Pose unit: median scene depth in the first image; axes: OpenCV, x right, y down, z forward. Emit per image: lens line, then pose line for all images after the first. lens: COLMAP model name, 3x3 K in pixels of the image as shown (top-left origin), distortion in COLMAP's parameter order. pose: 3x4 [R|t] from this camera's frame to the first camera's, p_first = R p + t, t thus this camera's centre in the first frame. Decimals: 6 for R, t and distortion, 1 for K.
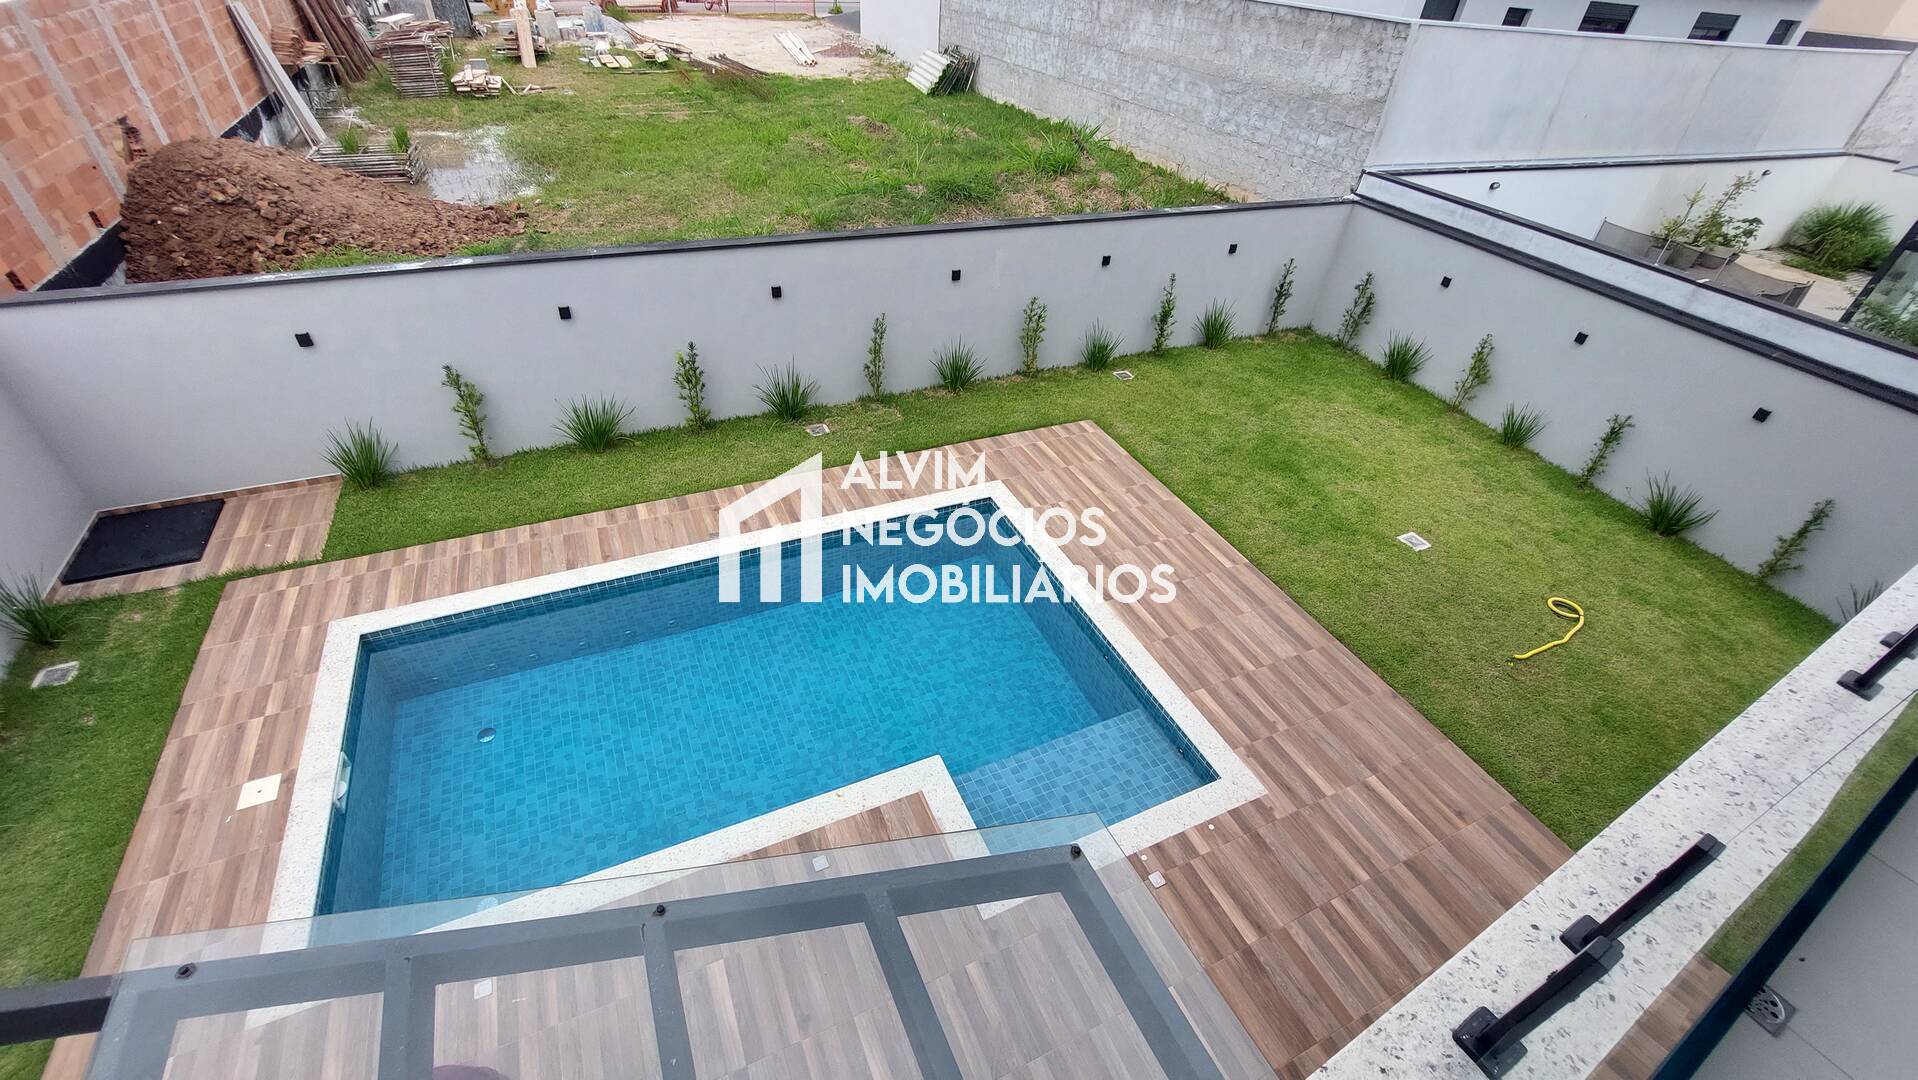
lens RADIAL K [[772.1, 0, 956.1], [0, 772.1, 530.5], [0, 0, 1]] dist [-0.016107, -0.000445]
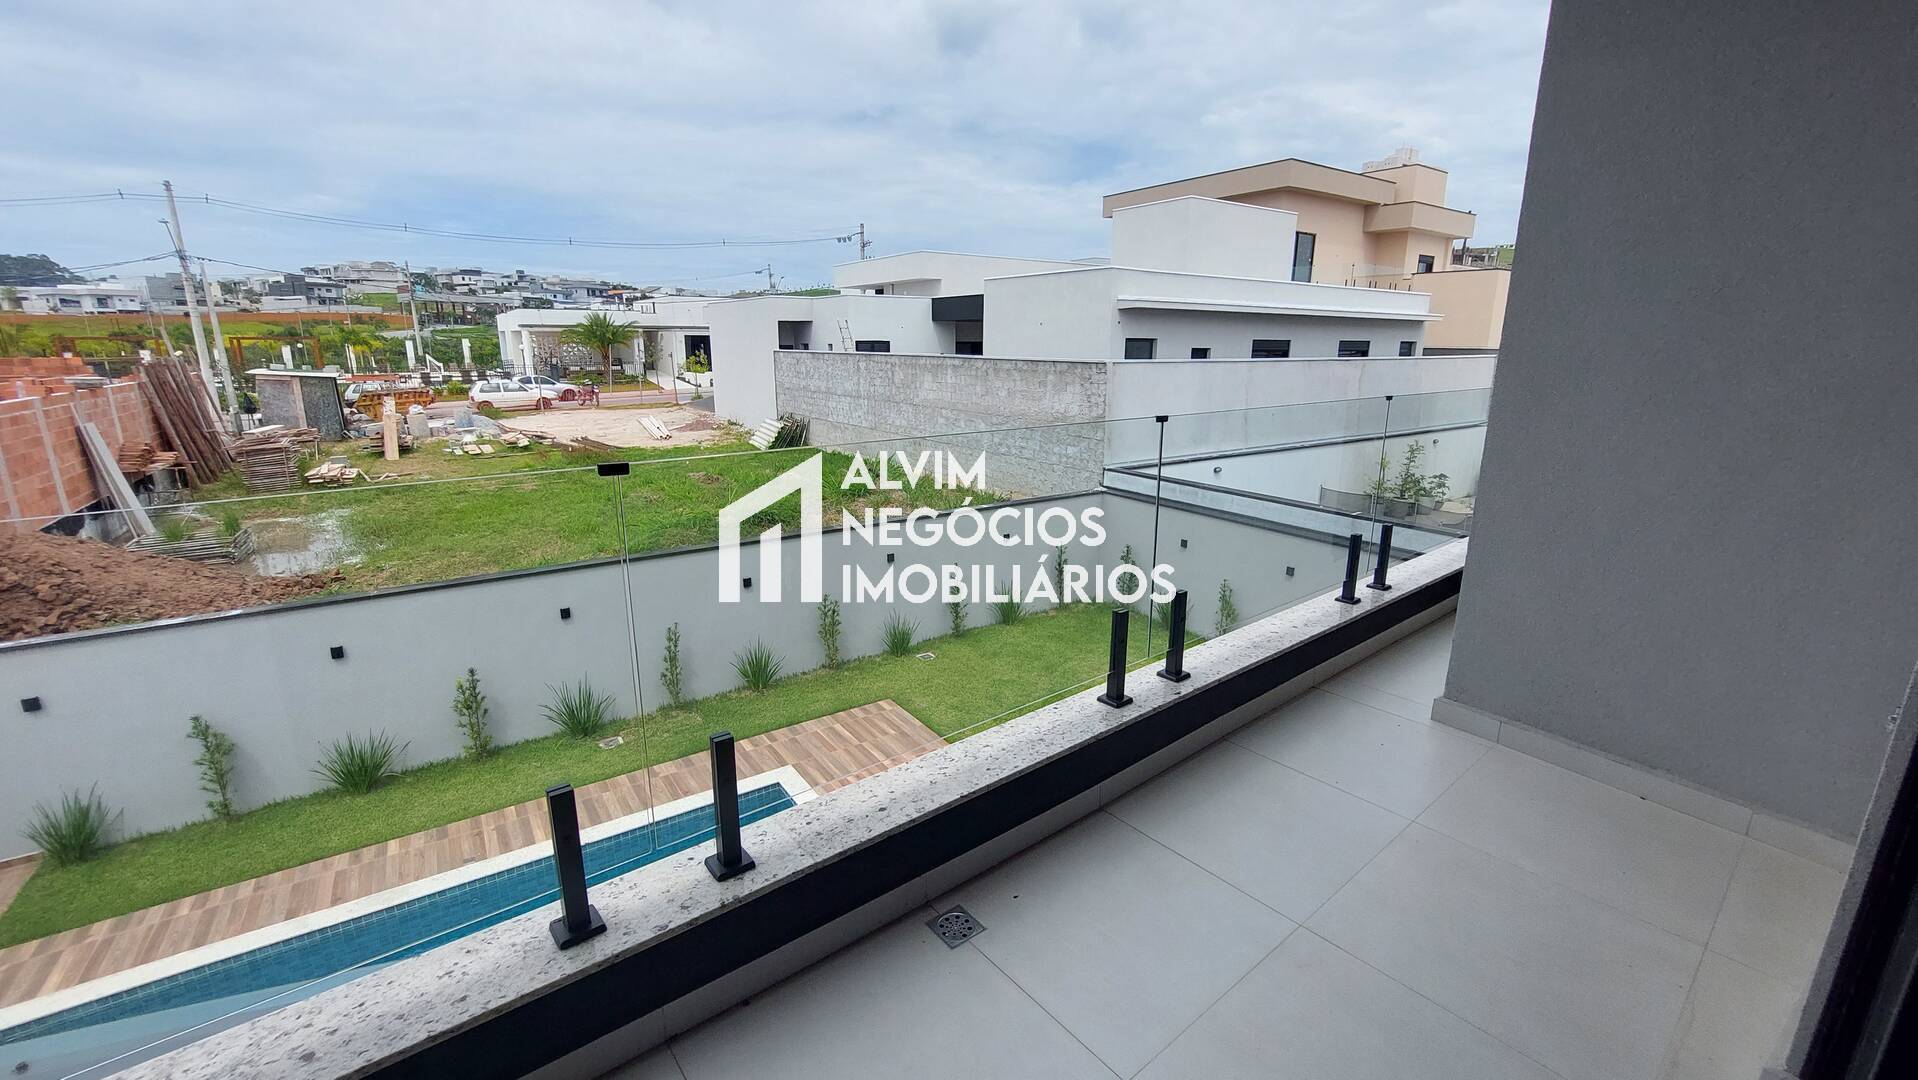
lens RADIAL K [[772.1, 0, 956.1], [0, 772.1, 530.5], [0, 0, 1]] dist [-0.016107, -0.000445]
pose [[0.983780, -0.101251, 0.148071, 0.112511], [0.152281, 0.907666, -0.391091, 0.062158], [-0.094801, 0.407296, 0.908363, -0.046832]]
